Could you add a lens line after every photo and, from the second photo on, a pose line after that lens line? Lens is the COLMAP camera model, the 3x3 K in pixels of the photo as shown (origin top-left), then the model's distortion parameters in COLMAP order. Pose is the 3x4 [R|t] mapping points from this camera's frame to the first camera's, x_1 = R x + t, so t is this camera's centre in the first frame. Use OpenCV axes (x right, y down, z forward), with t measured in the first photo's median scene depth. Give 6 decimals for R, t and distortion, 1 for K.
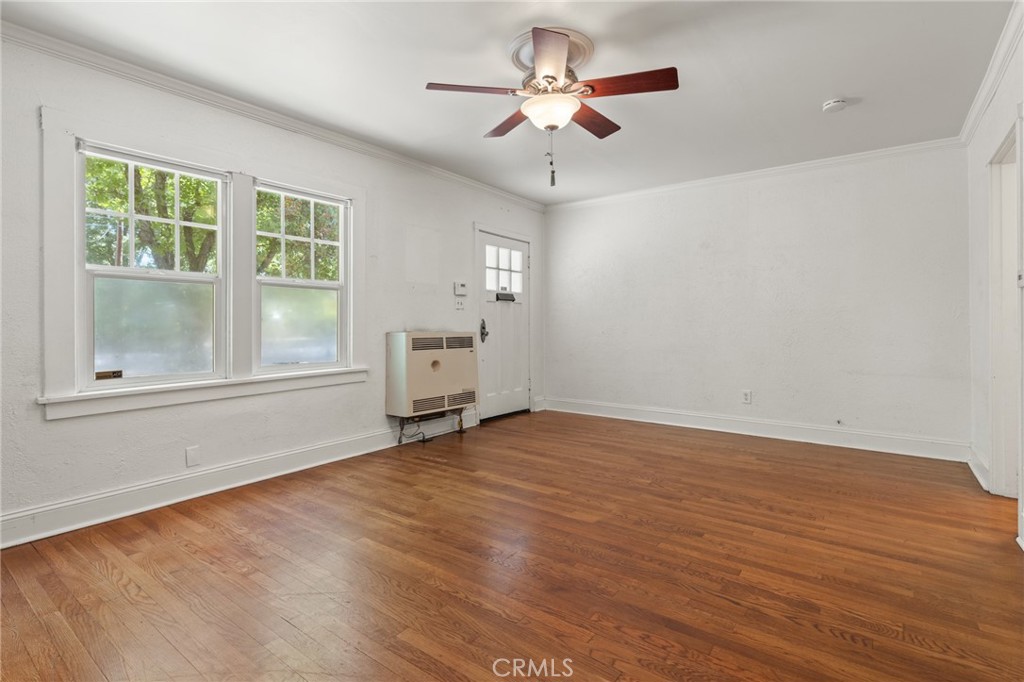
lens RADIAL K [[491.9, 0, 514.0], [0, 491.9, 330.4], [0, 0, 1]] dist [-0.000147, -0.000456]
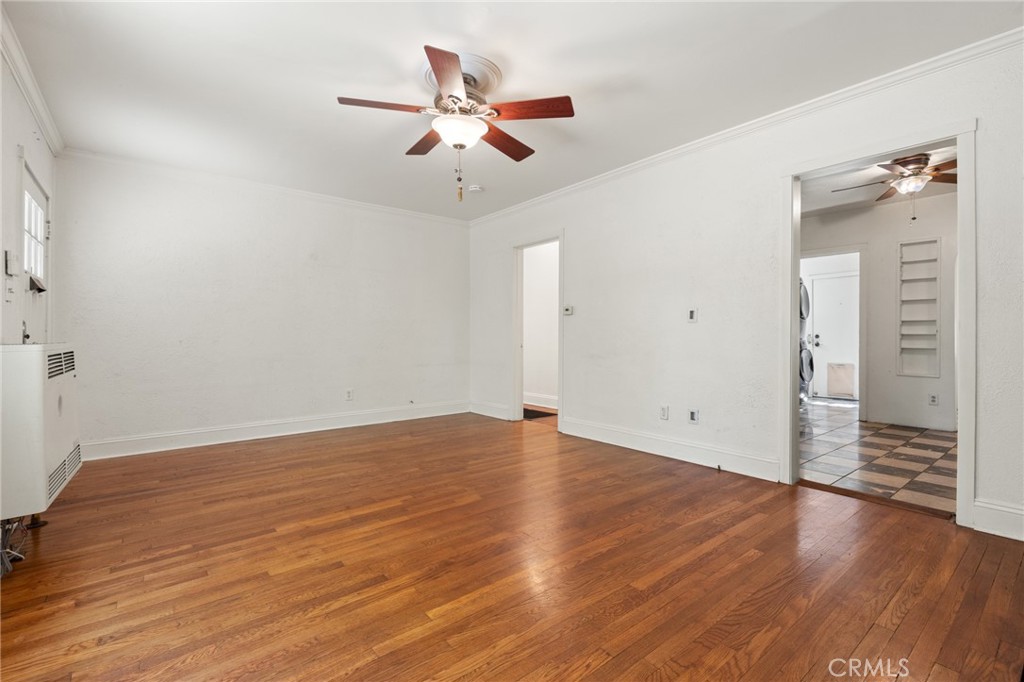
lens RADIAL K [[461.2, 0, 518.3], [0, 461.2, 338.4], [0, 0, 1]] dist [-0.001726, 0.000500]
pose [[0.244681, -0.011144, 0.969539, -0.781264], [0.013884, 0.999872, 0.007989, 0.000340], [-0.969504, 0.011506, 0.244805, 0.568590]]
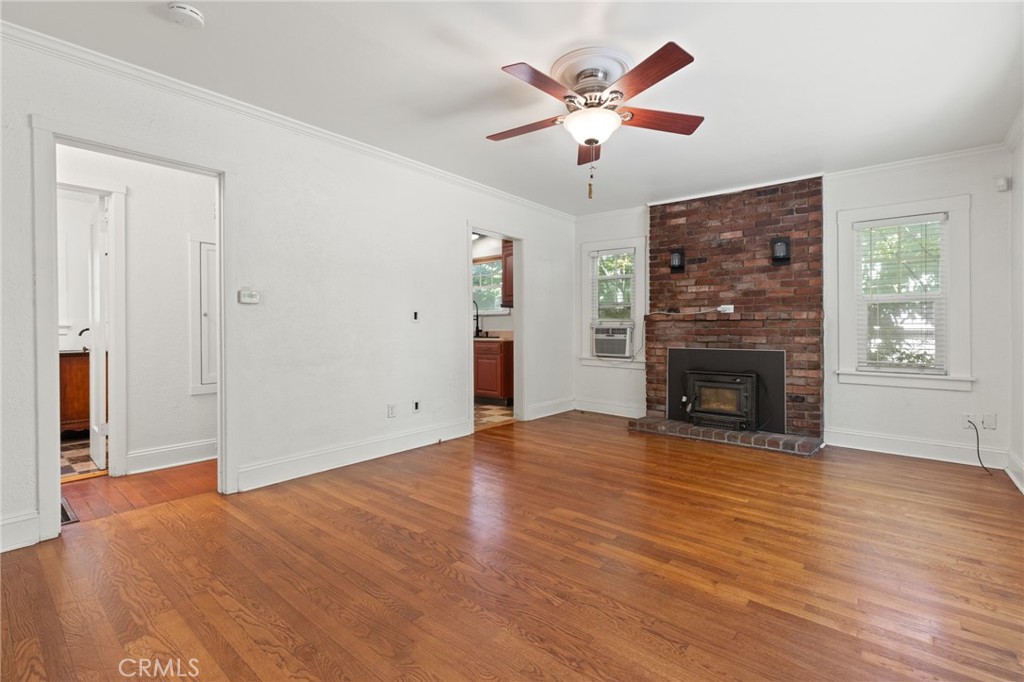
lens RADIAL K [[461.2, 0, 515.4], [0, 461.2, 333.5], [0, 0, 1]] dist [-0.001726, 0.000500]
pose [[-0.998410, -0.002953, 0.056297, 0.177527], [-0.001834, 0.999800, 0.019929, -0.021821], [-0.056345, 0.019794, -0.998215, 1.807075]]
